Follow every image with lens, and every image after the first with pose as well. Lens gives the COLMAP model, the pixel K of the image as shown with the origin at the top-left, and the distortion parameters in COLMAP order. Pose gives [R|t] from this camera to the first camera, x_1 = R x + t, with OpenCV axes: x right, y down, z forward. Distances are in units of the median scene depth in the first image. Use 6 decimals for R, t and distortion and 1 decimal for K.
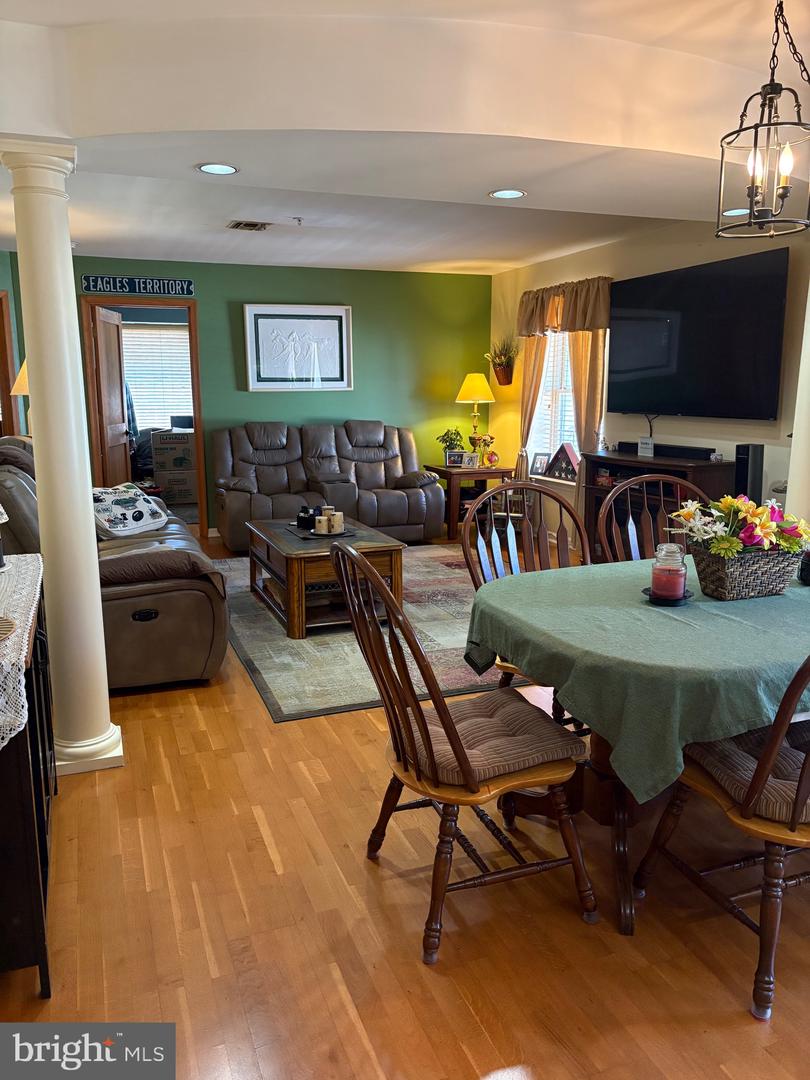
lens RADIAL K [[815.8, 0, 398.4], [0, 815.8, 544.0], [0, 0, 1]] dist [0.043656, -0.055005]
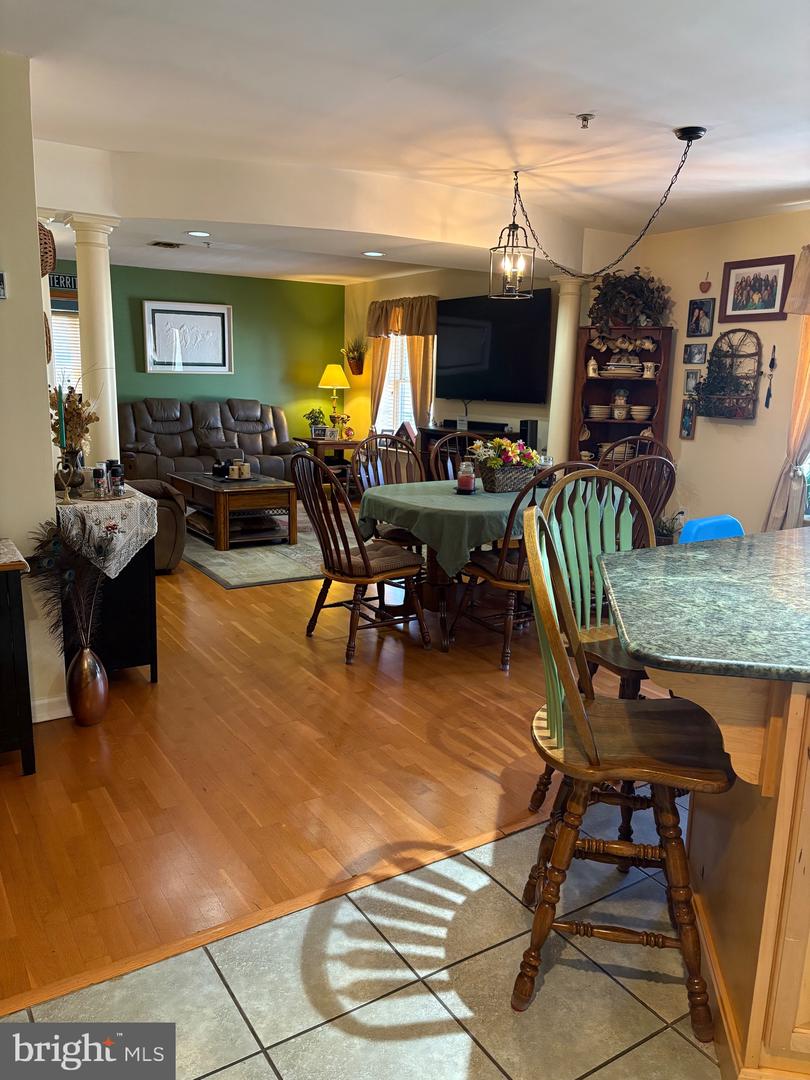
lens RADIAL K [[815.8, 0, 411.1], [0, 815.8, 543.0], [0, 0, 1]] dist [0.043656, -0.055005]
pose [[0.976796, -0.011928, 0.213841, -0.071653], [0.009609, 0.999883, 0.011884, 0.059271], [-0.213958, -0.009554, 0.976796, -0.292692]]
